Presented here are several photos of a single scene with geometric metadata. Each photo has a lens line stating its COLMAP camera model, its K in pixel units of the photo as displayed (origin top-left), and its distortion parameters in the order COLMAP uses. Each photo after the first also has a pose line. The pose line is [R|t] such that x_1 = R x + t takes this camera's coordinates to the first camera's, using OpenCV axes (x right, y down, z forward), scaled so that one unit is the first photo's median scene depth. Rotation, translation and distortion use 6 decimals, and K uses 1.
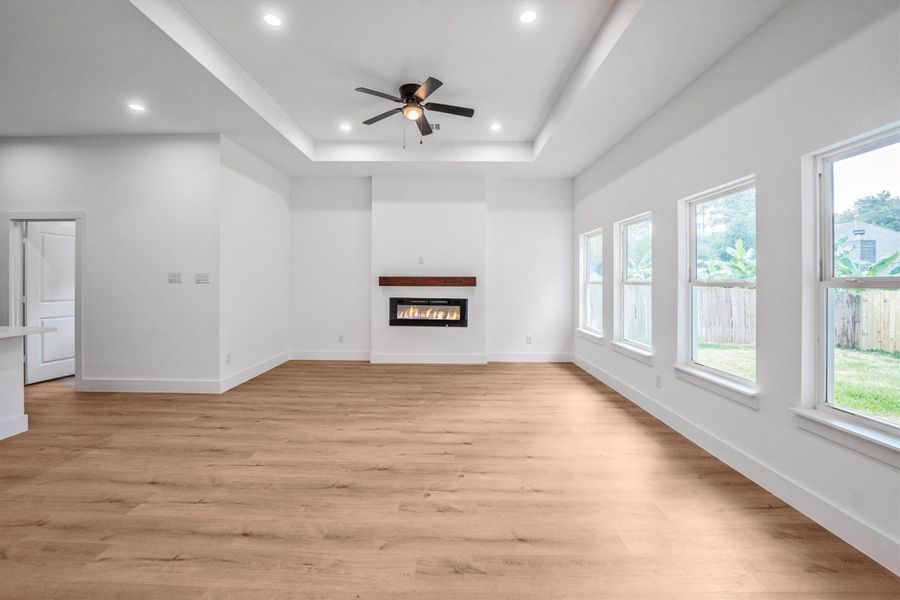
lens RADIAL K [[378.5, 0, 443.6], [0, 378.5, 285.1], [0, 0, 1]] dist [-0.027603, 0.003045]
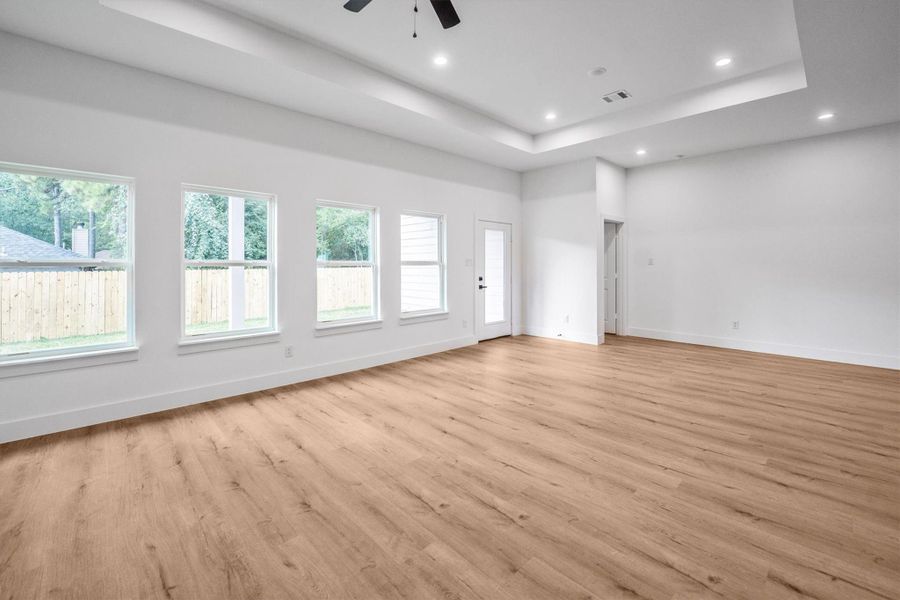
lens RADIAL K [[378.5, 0, 443.9], [0, 378.5, 265.8], [0, 0, 1]] dist [-0.027603, 0.003045]
pose [[-0.697749, -0.004335, 0.716329, -0.467670], [0.005266, 0.999924, 0.011181, -0.008175], [-0.716323, 0.011573, -0.697673, 1.222065]]
